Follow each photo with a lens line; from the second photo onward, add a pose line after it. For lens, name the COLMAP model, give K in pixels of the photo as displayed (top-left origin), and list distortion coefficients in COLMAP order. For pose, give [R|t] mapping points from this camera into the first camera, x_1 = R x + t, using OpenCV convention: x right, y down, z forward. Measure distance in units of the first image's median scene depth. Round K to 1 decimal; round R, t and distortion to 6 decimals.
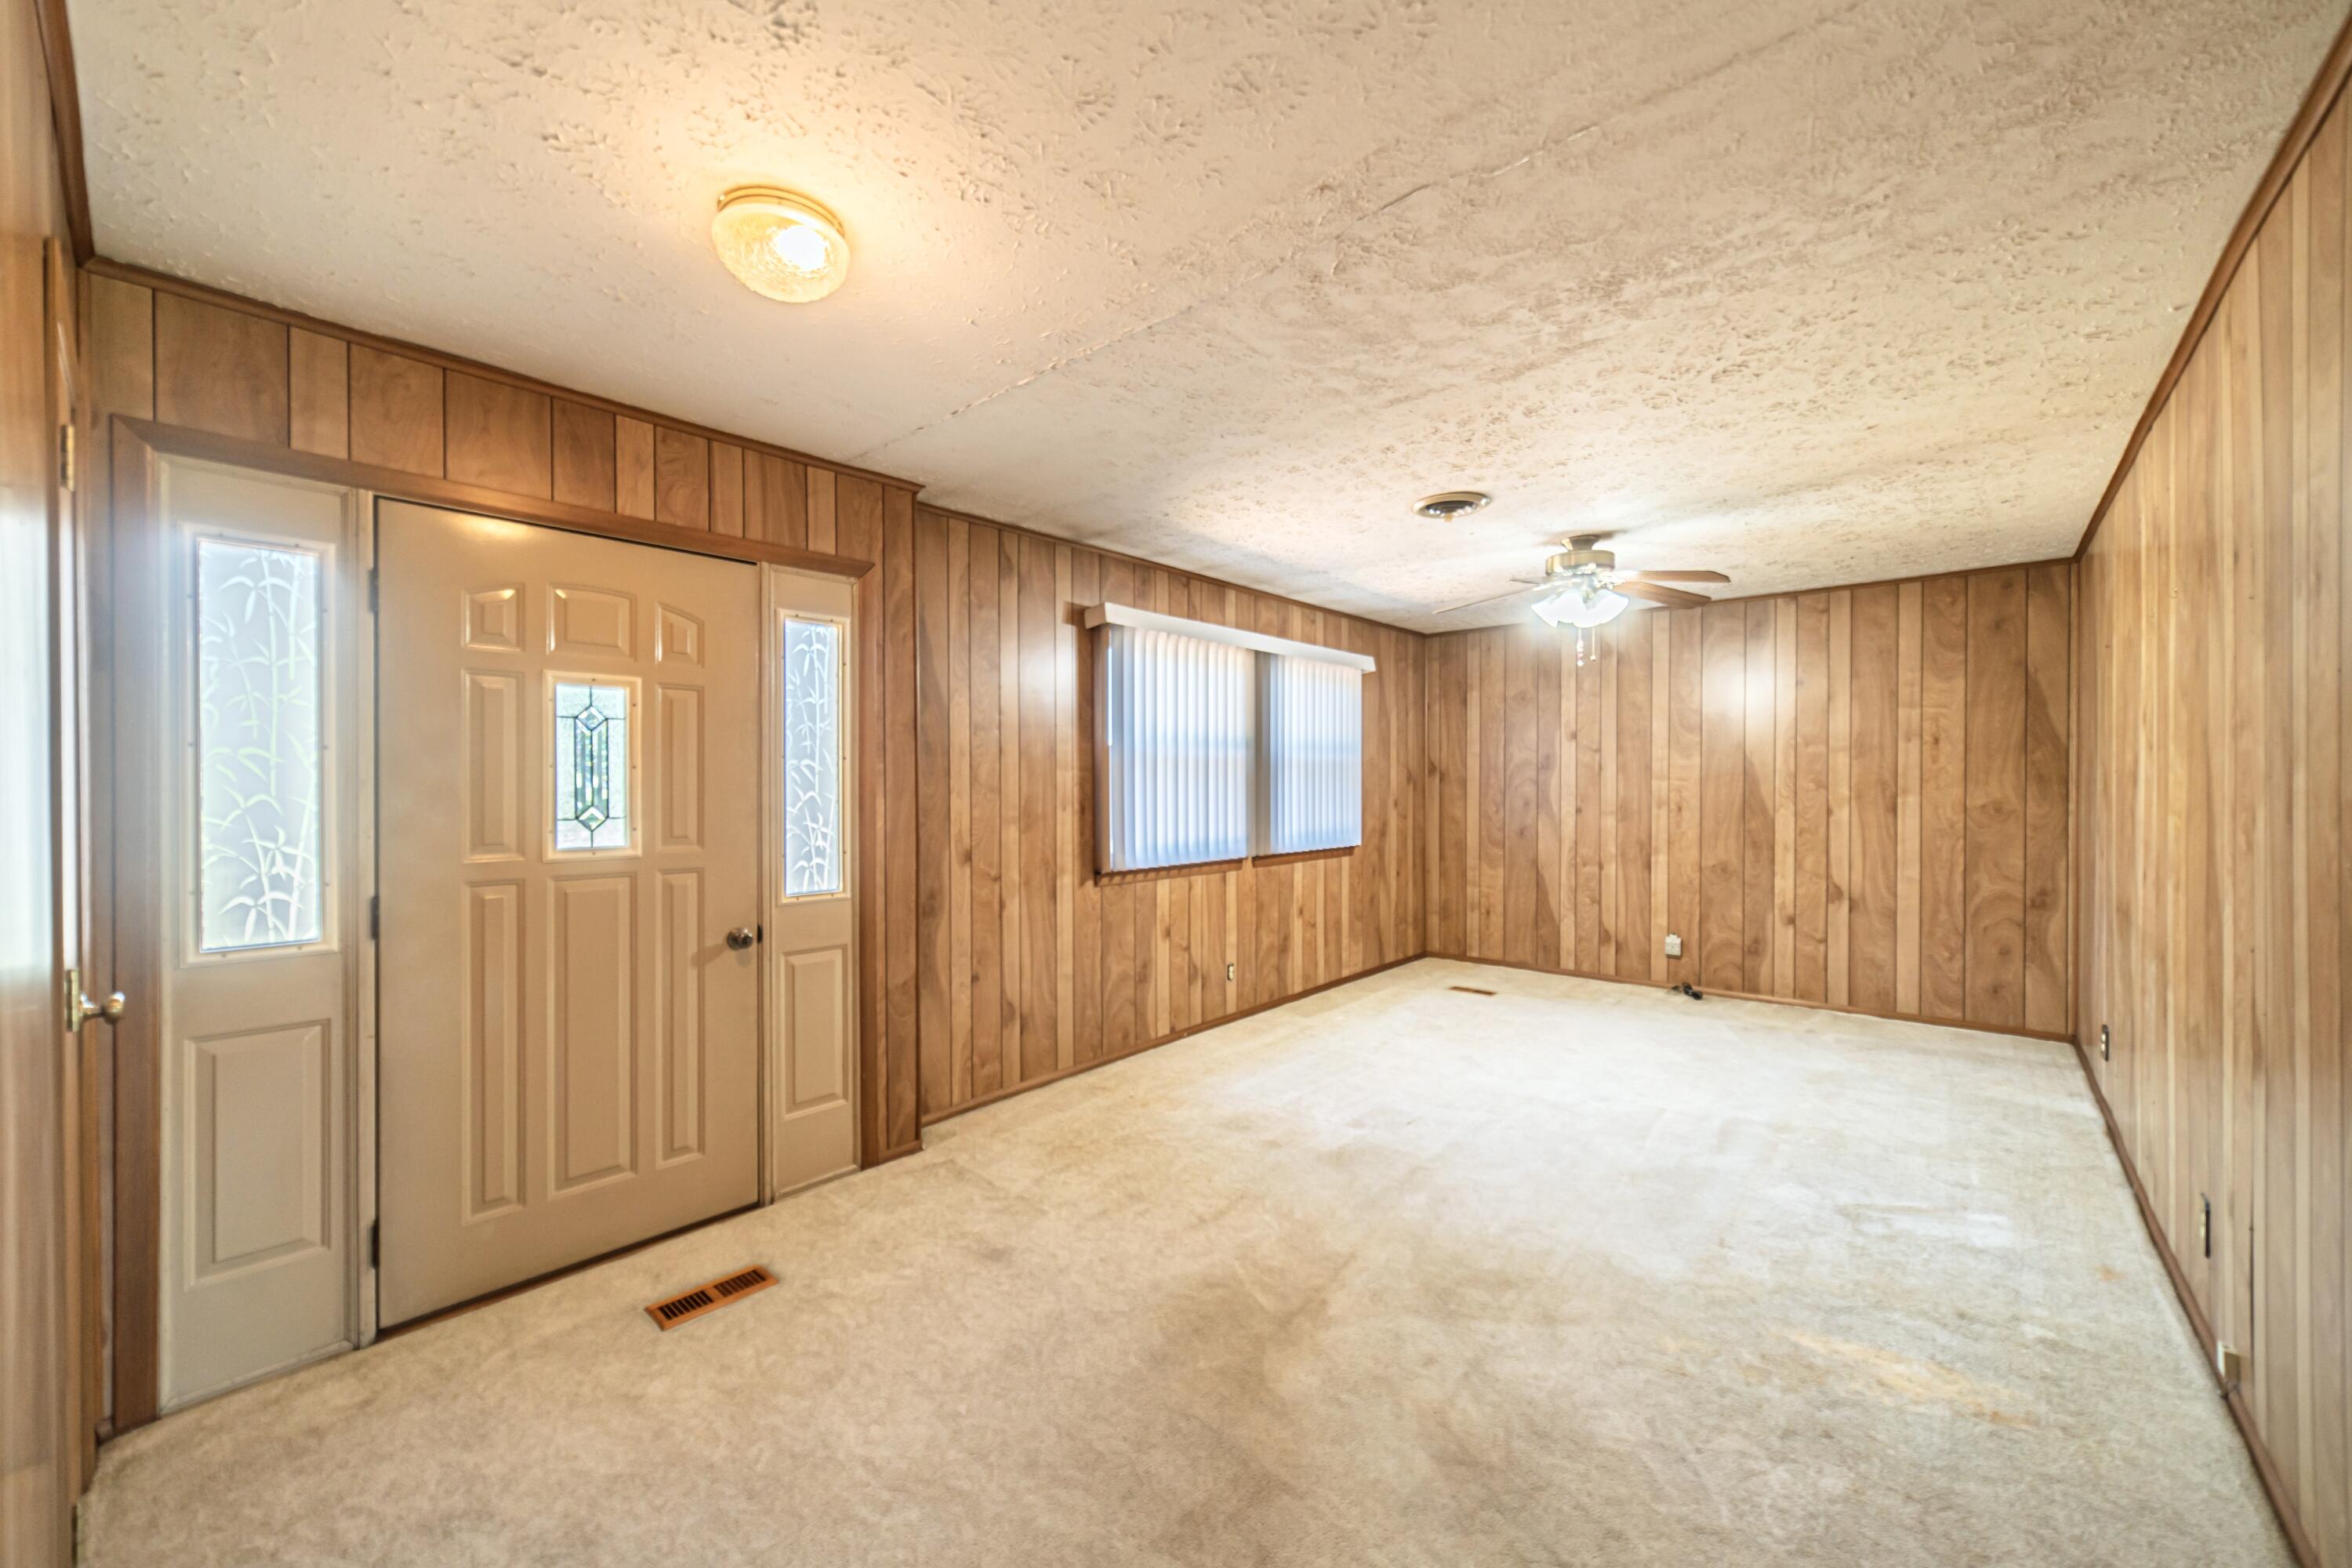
lens RADIAL K [[910.1, 0, 1176.0], [0, 910.1, 784.0], [0, 0, 1]] dist [0.001334, 0.000376]
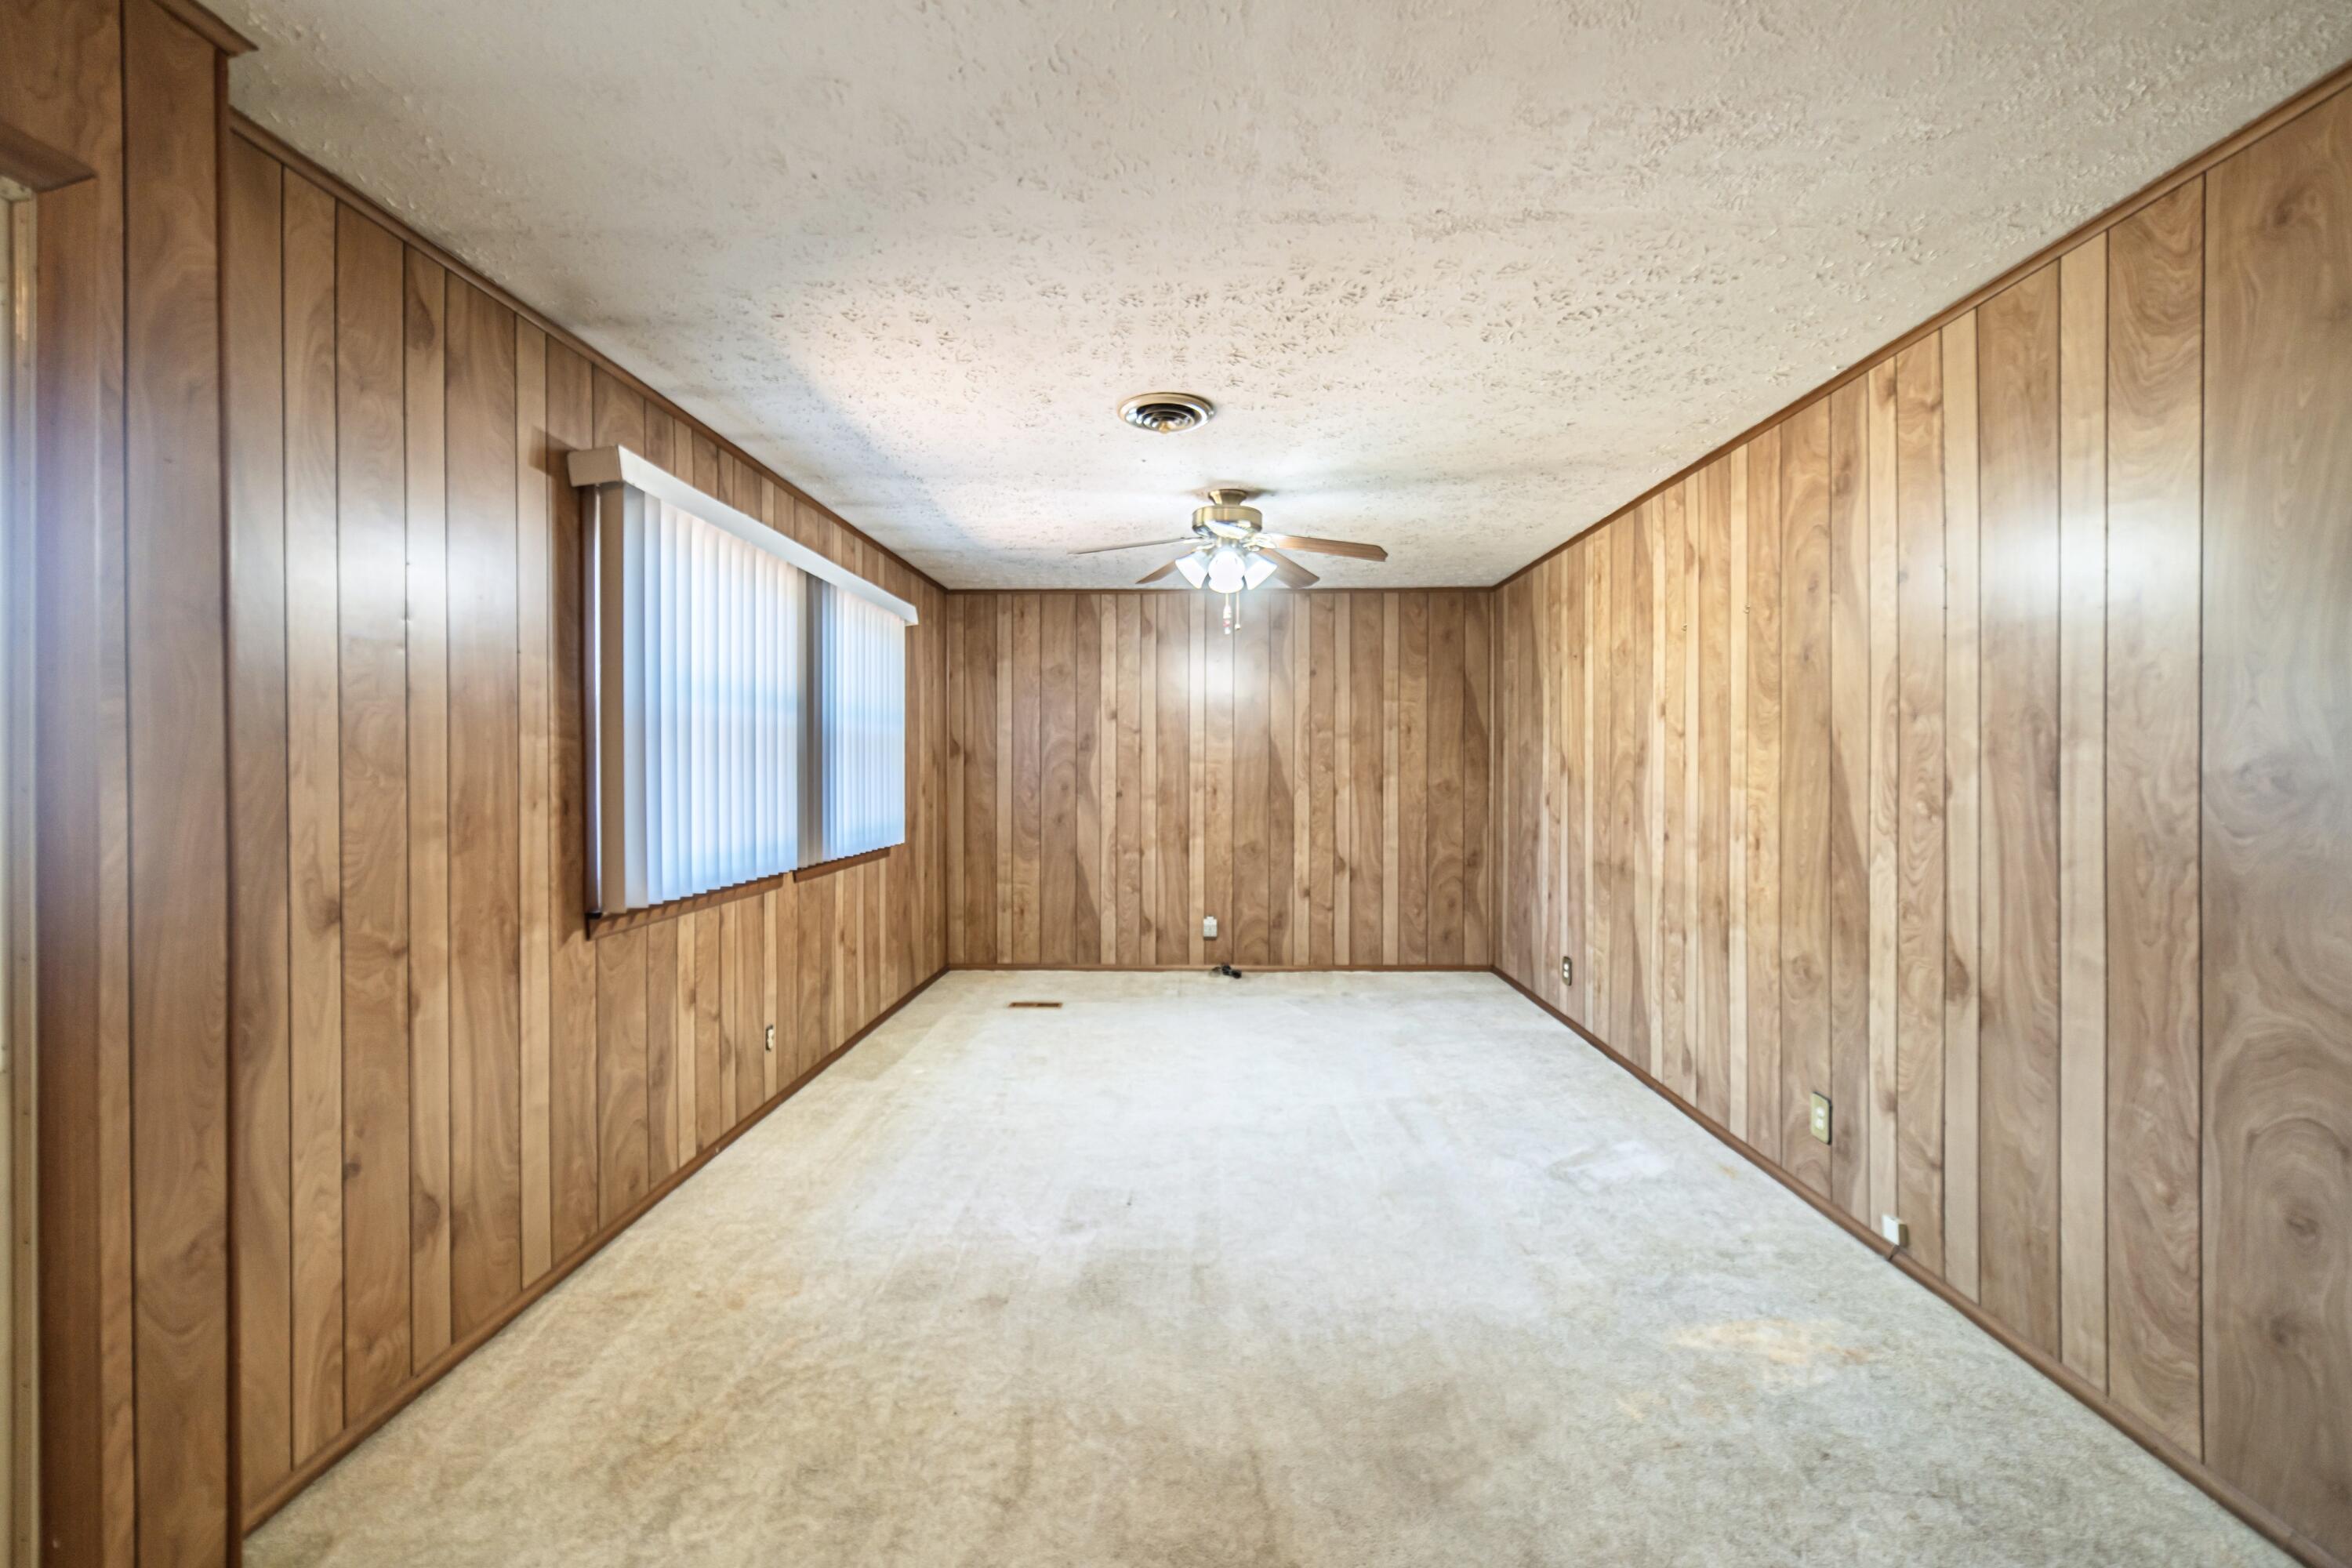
lens RADIAL K [[928.0, 0, 1196.1], [0, 928.0, 769.5], [0, 0, 1]] dist [-0.001105, 0.000270]
pose [[0.762718, 0.000588, 0.646730, -0.166449], [0.000263, 0.999999, -0.001219, 0.005893], [-0.646731, 0.001100, 0.762718, 0.294875]]
